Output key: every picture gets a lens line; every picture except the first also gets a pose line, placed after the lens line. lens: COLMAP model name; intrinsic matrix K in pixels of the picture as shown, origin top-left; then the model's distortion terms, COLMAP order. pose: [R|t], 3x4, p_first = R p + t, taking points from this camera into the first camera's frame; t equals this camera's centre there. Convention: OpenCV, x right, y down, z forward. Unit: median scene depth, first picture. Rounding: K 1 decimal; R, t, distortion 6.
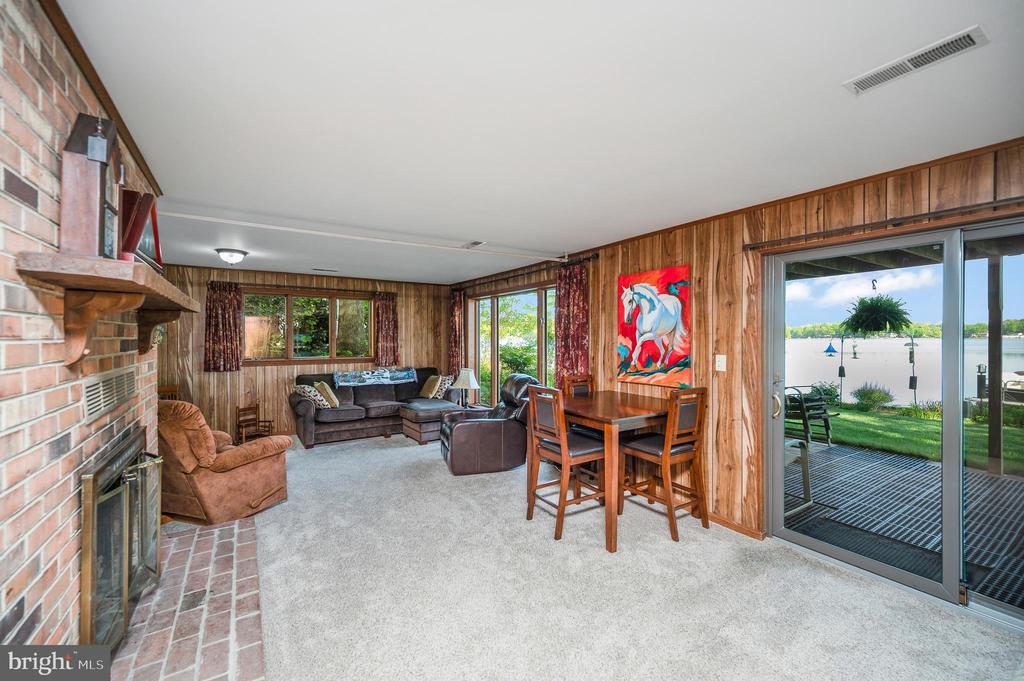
lens RADIAL K [[410.9, 0, 514.6], [0, 410.9, 325.2], [0, 0, 1]] dist [0.000900, 0.000160]
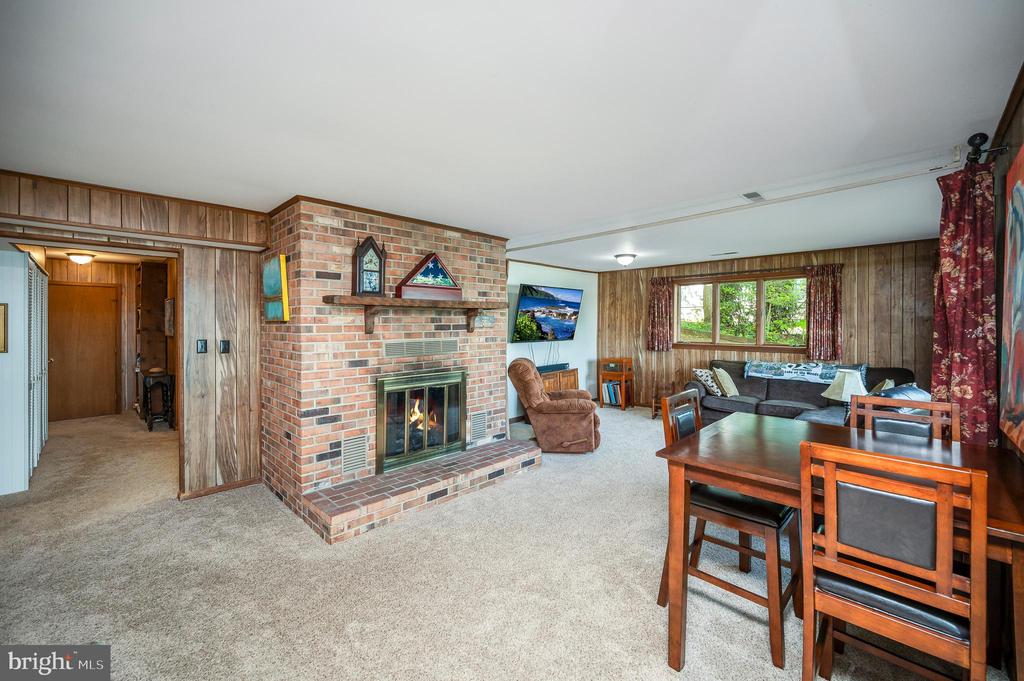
lens RADIAL K [[410.9, 0, 514.6], [0, 410.9, 325.2], [0, 0, 1]] dist [0.000900, 0.000160]
pose [[0.239260, 0.003946, -0.970947, 0.379194], [0.029321, 0.999506, 0.011288, 0.009233], [0.970513, -0.031170, 0.239026, 0.300264]]
